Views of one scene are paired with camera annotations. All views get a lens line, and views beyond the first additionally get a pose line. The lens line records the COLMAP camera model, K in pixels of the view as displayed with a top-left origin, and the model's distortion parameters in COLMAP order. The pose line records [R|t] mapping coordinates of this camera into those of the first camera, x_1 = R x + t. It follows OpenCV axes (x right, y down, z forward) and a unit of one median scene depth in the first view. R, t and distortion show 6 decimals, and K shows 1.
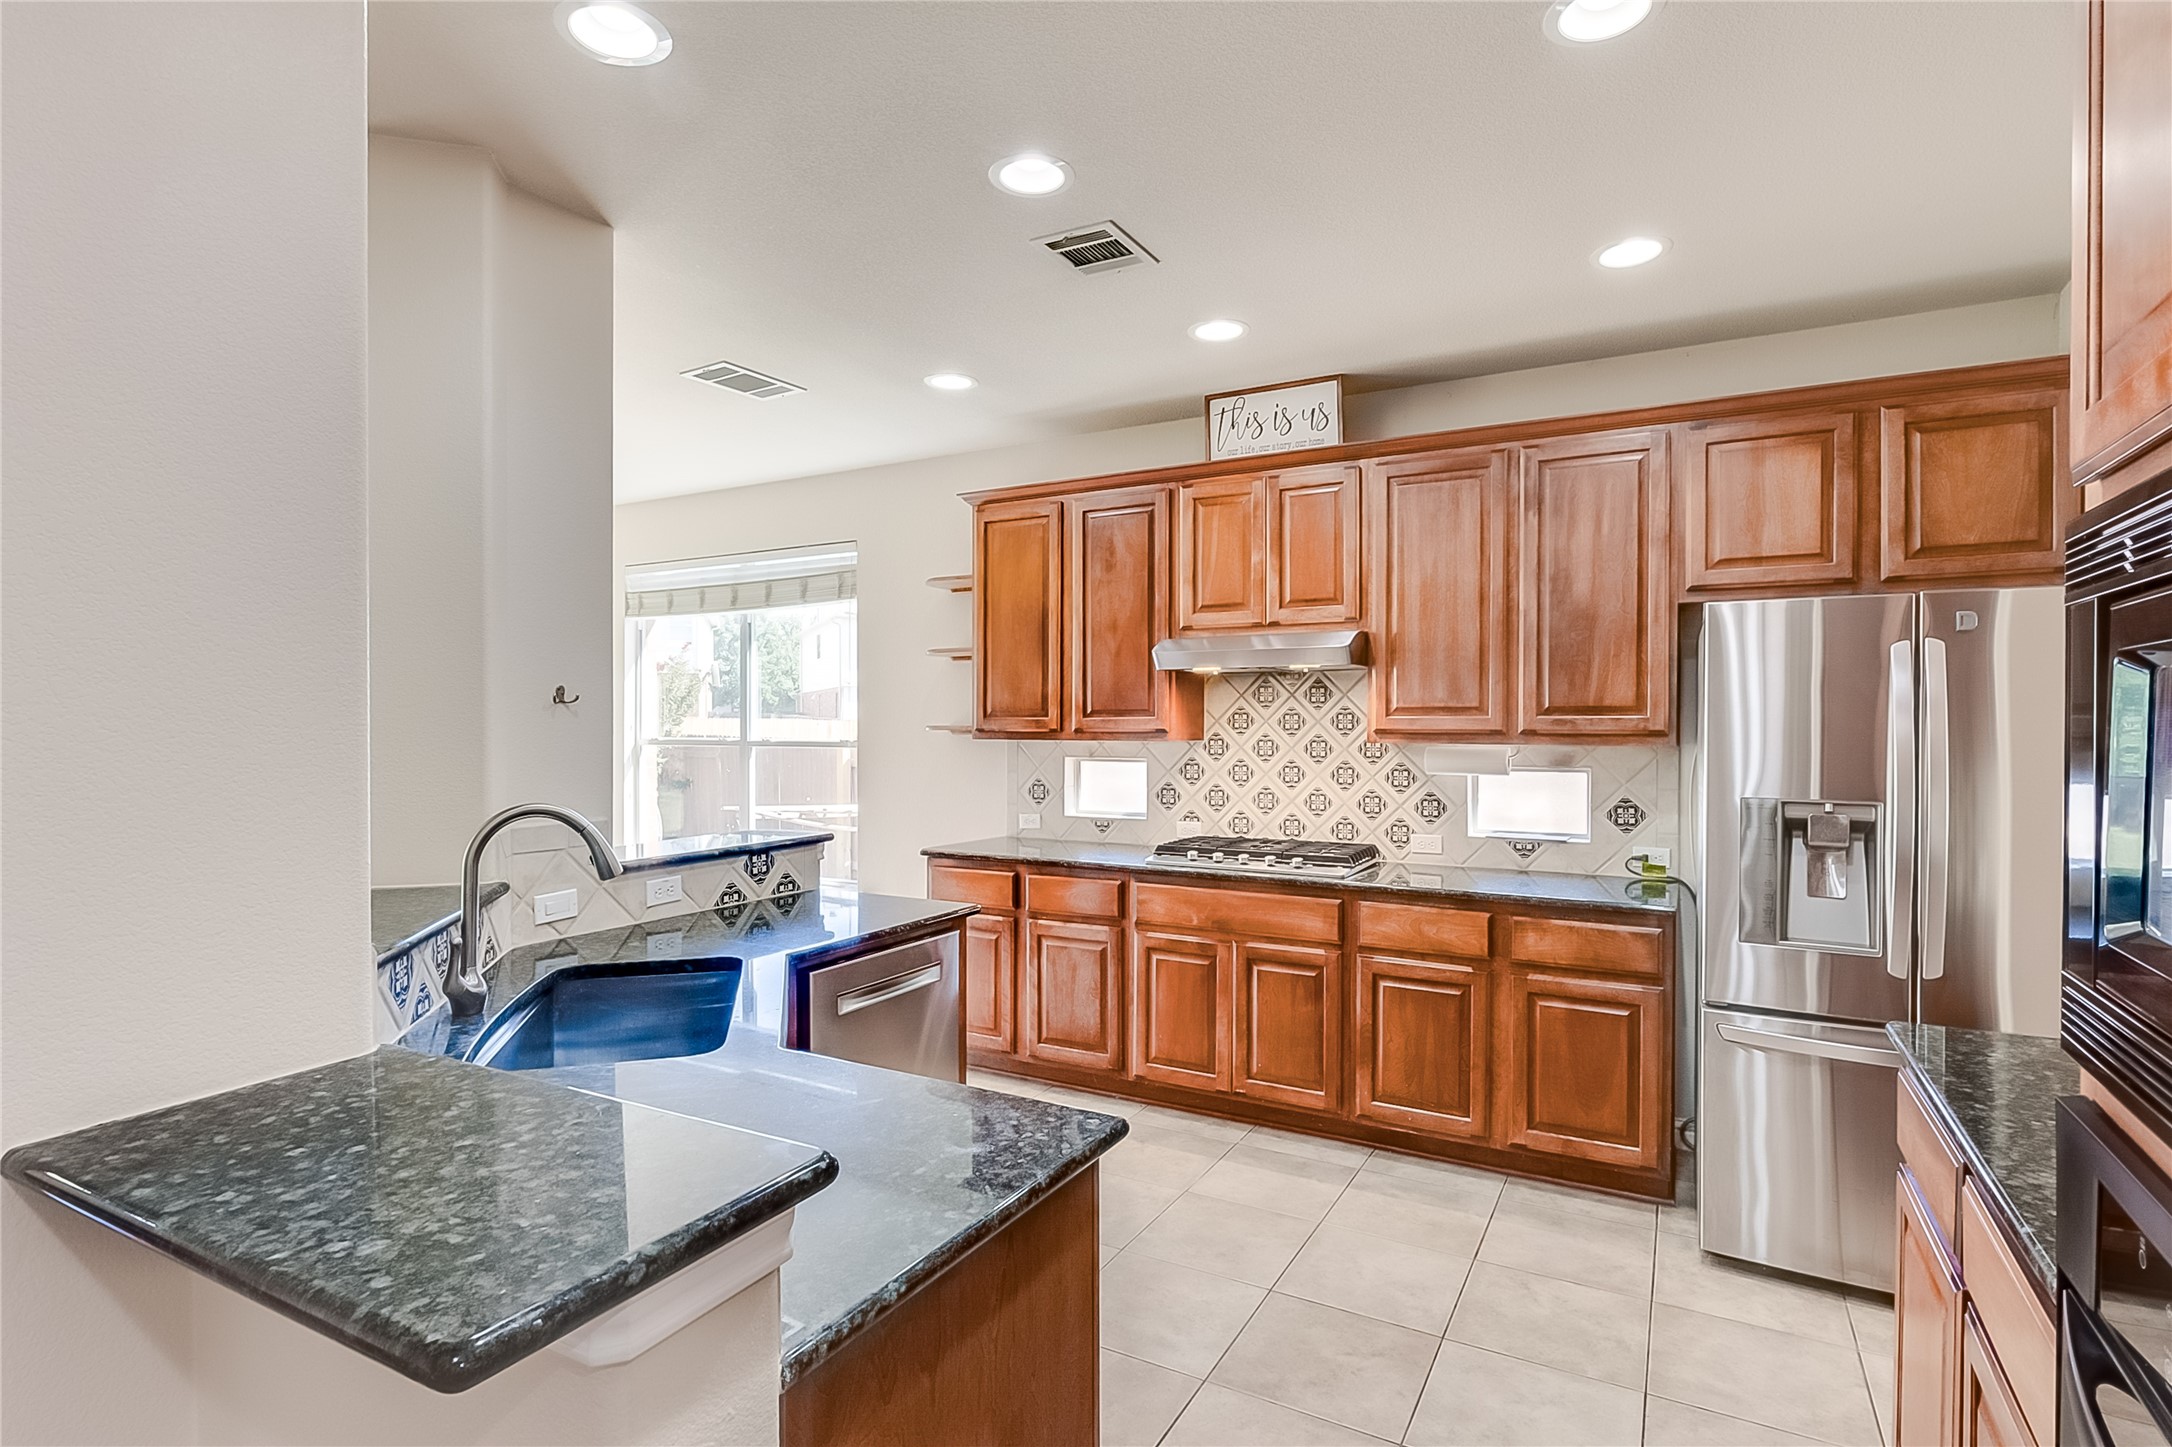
lens RADIAL K [[1072.0, 0, 1086.0], [0, 1072.0, 723.5], [0, 0, 1]] dist [0.001339, -0.000017]
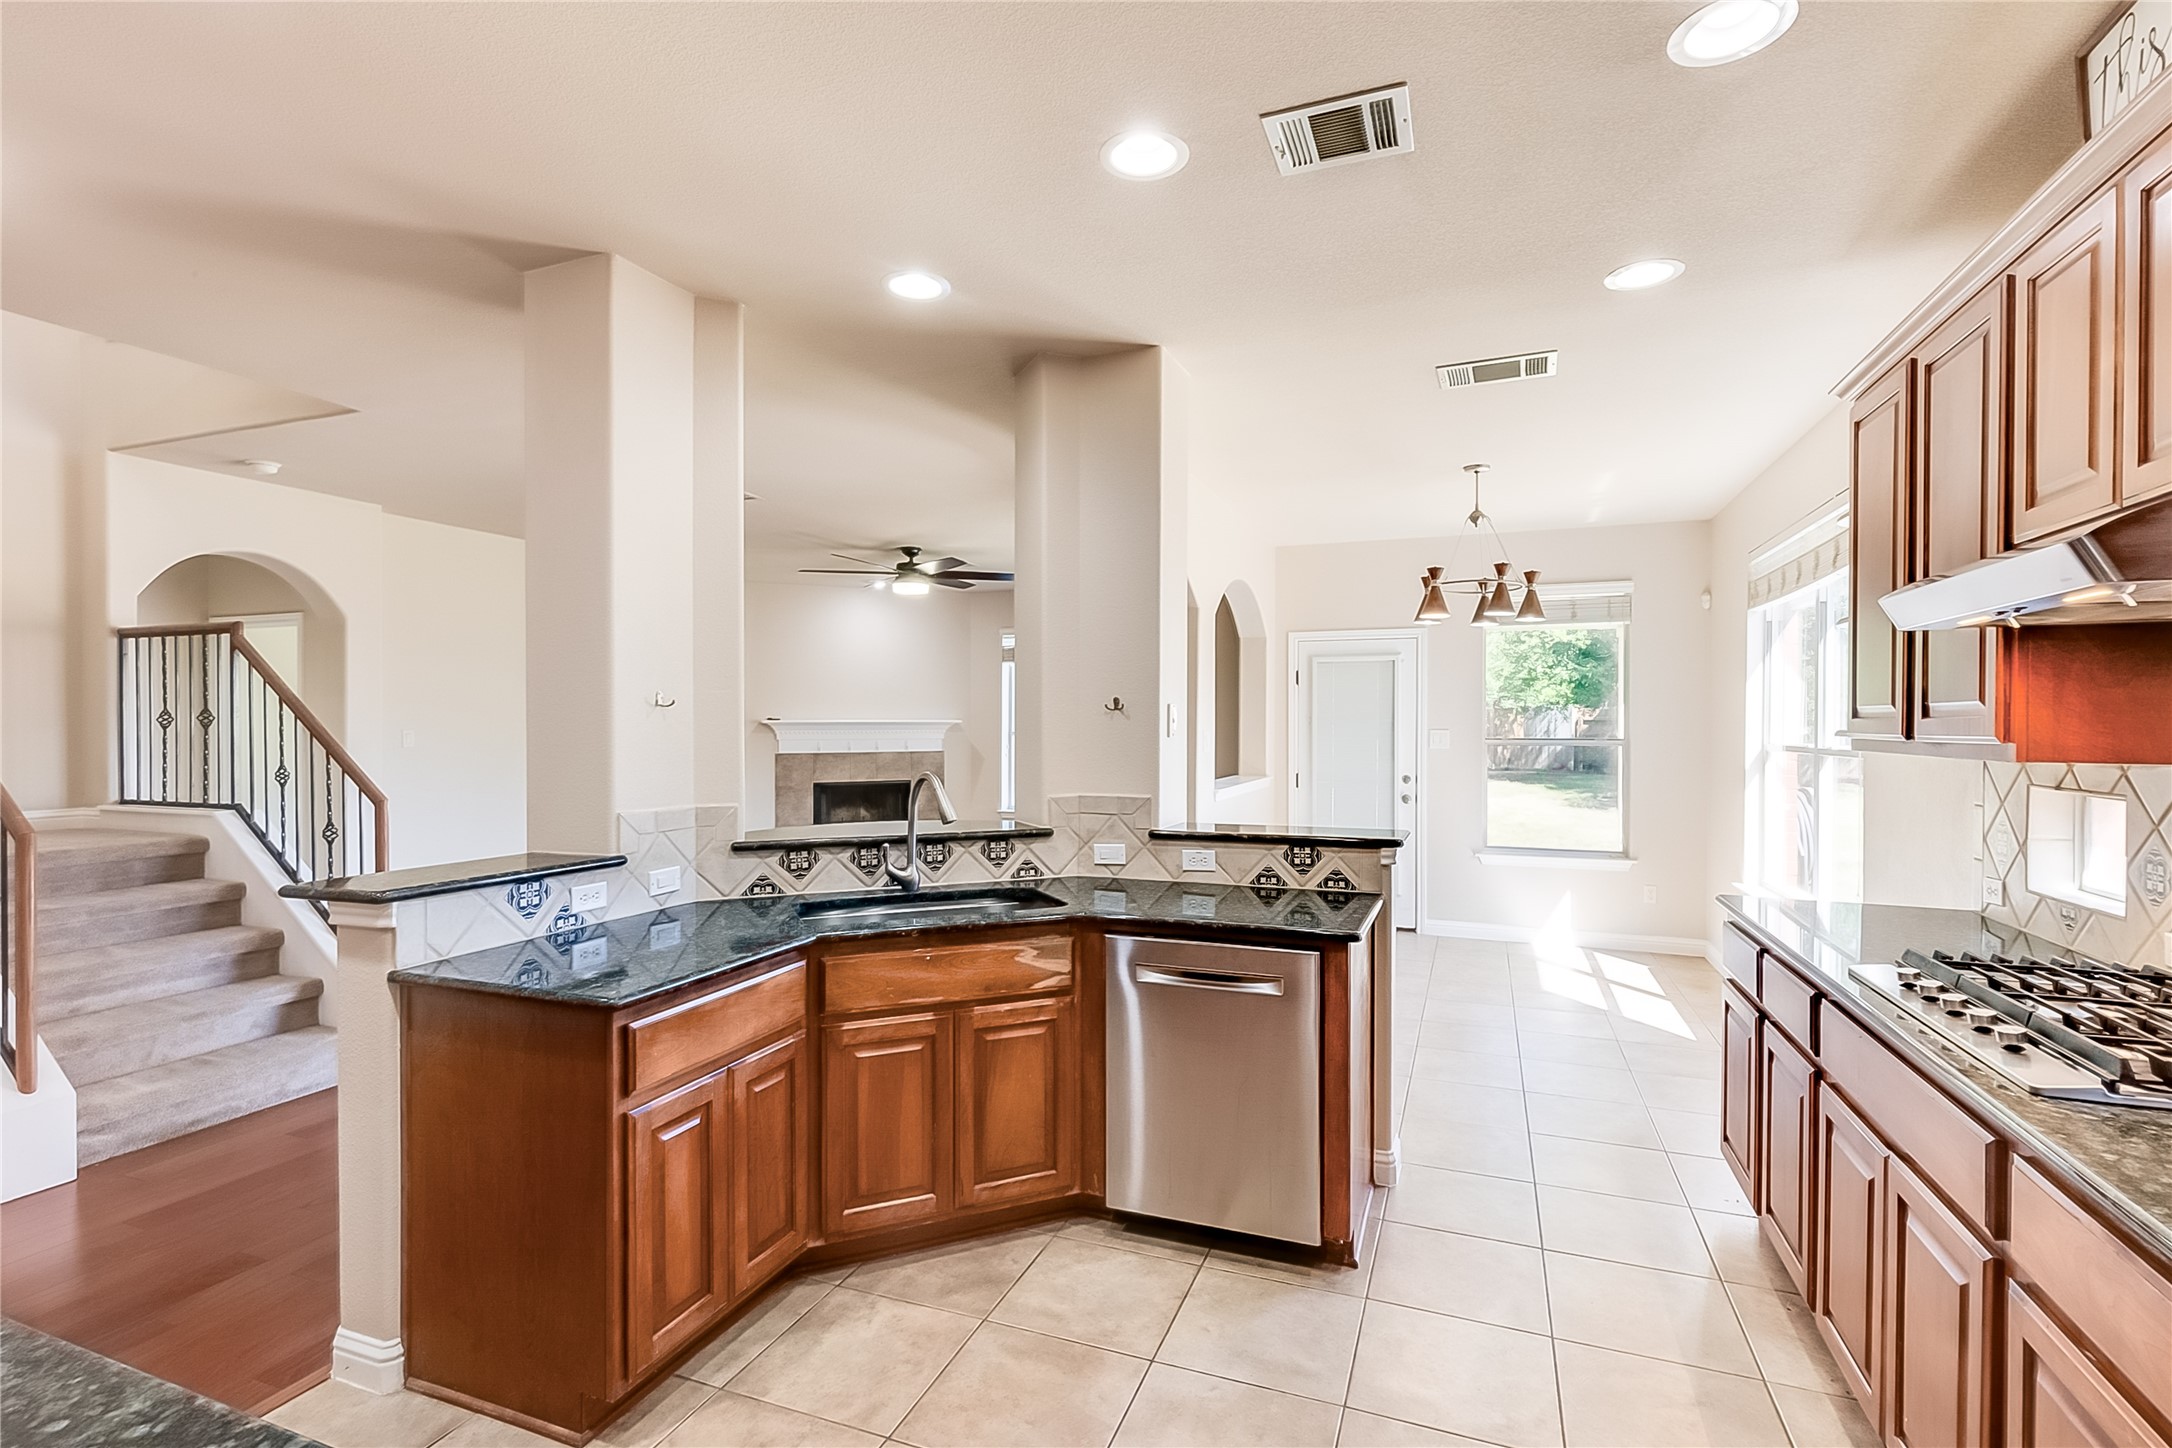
lens RADIAL K [[978.4, 0, 1097.6], [0, 978.4, 728.1], [0, 0, 1]] dist [0.005257, 0.000032]
pose [[0.134952, 0.005961, -0.990834, 0.630858], [-0.003810, 0.999978, 0.005497, -0.001961], [0.990845, 0.003033, 0.134972, 0.650578]]
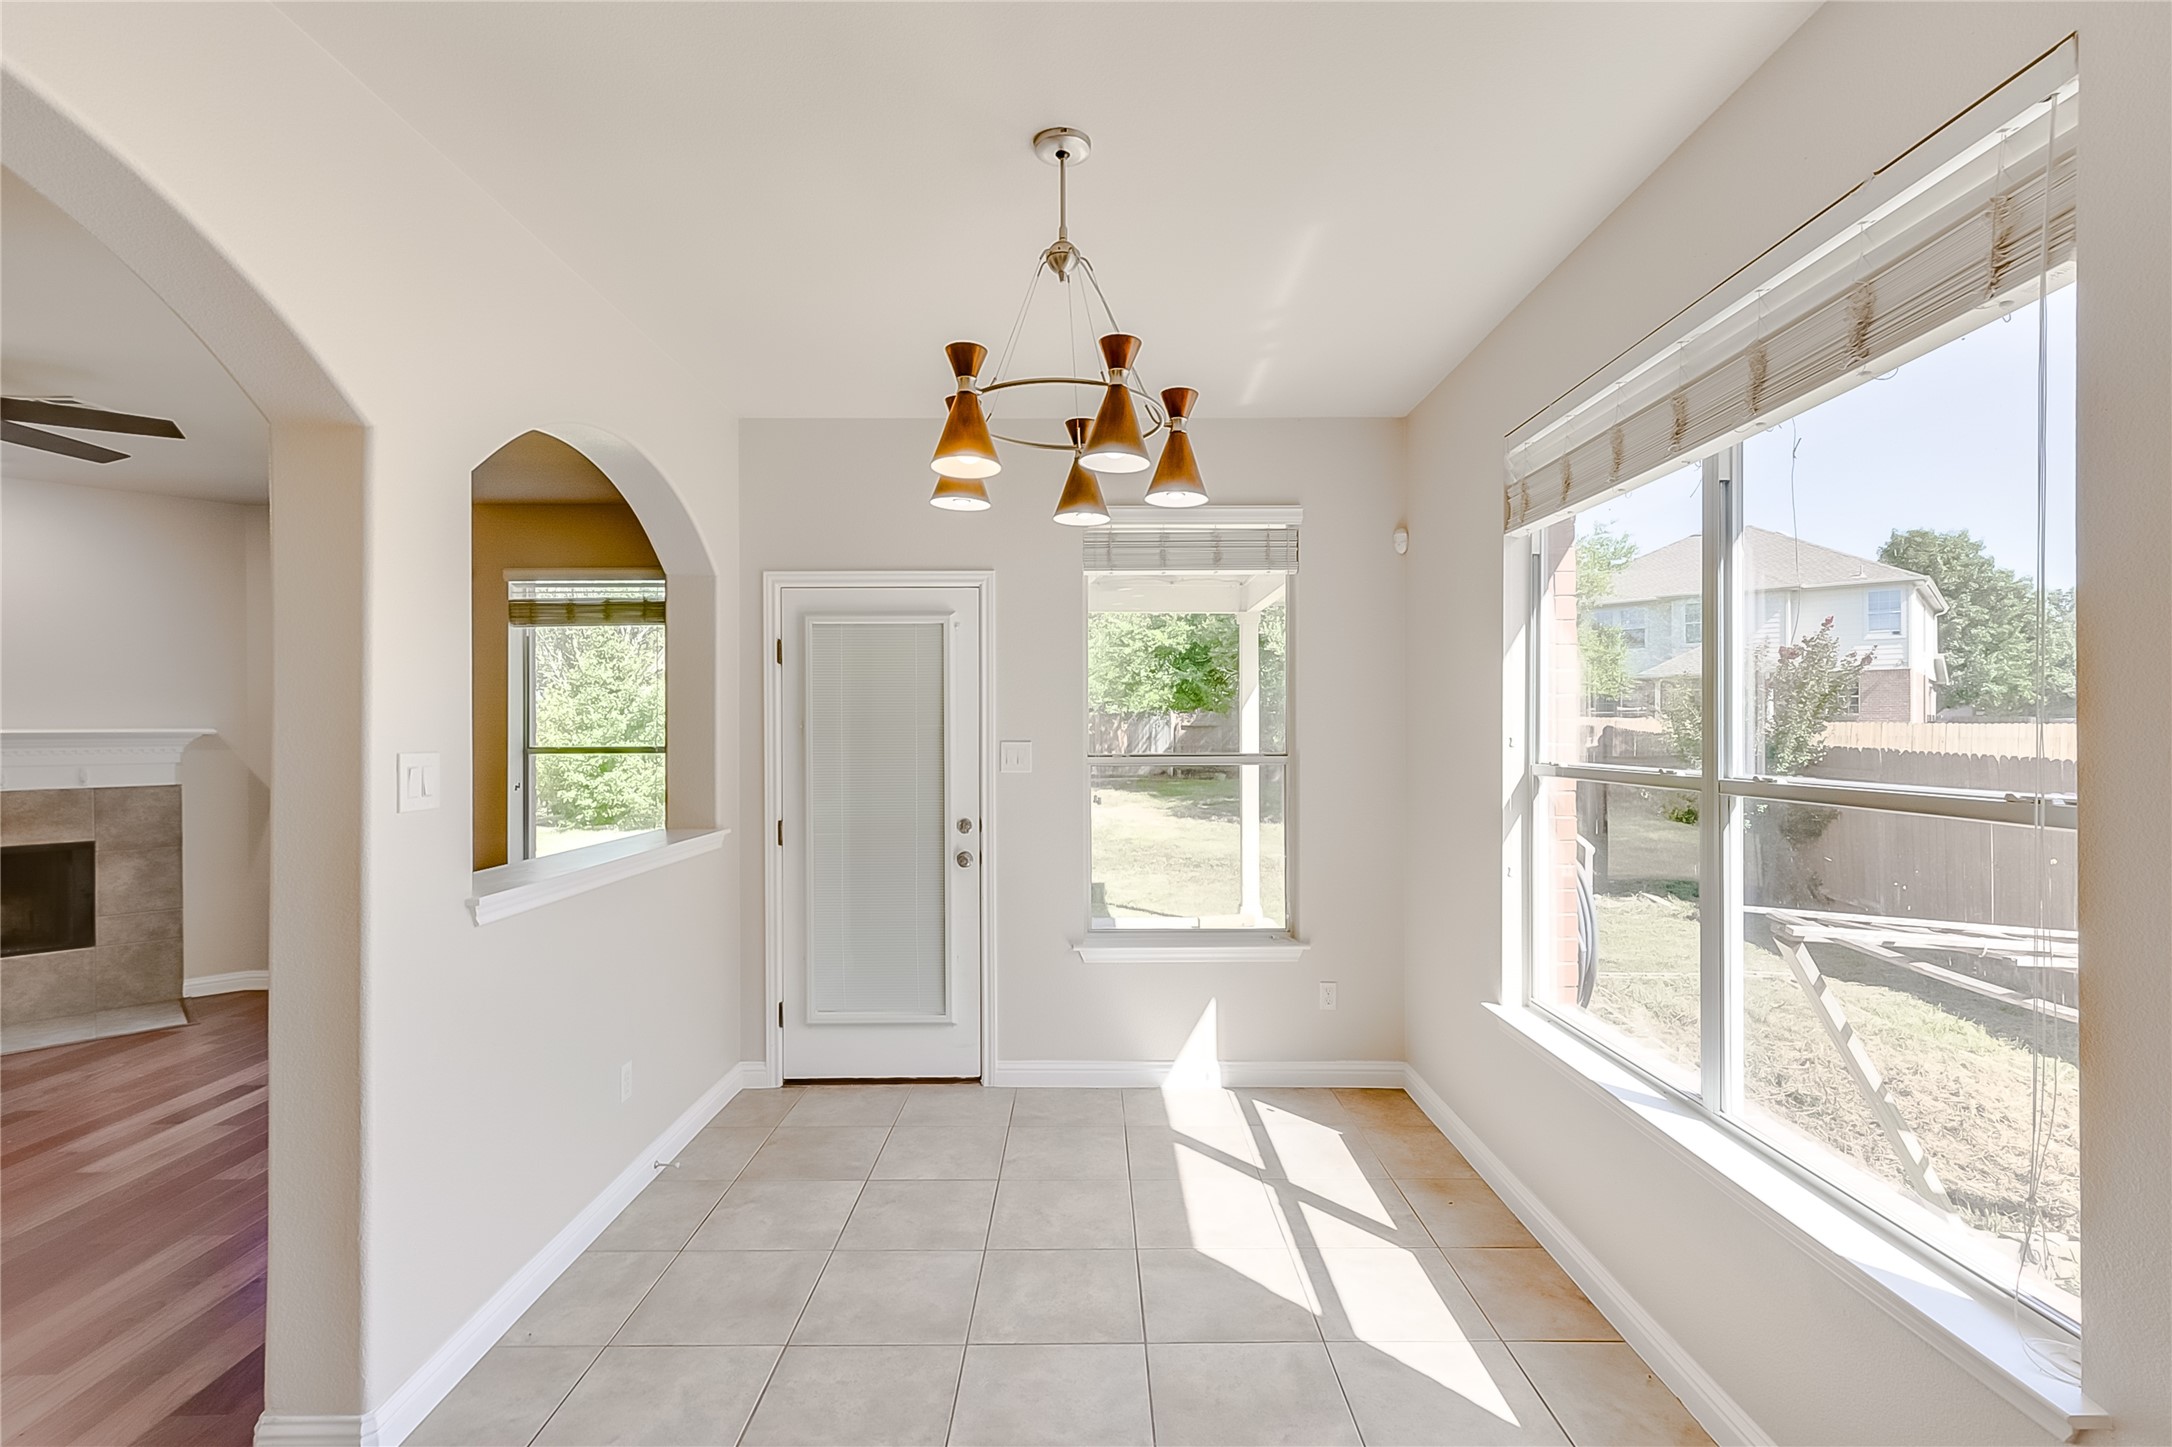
lens RADIAL K [[978.4, 0, 1097.6], [0, 978.4, 727.6], [0, 0, 1]] dist [0.005257, 0.000032]
pose [[0.495541, -0.002794, -0.868580, -0.207922], [0.001118, 0.999996, -0.002579, -0.003971], [0.868584, 0.000306, 0.495542, 1.127963]]
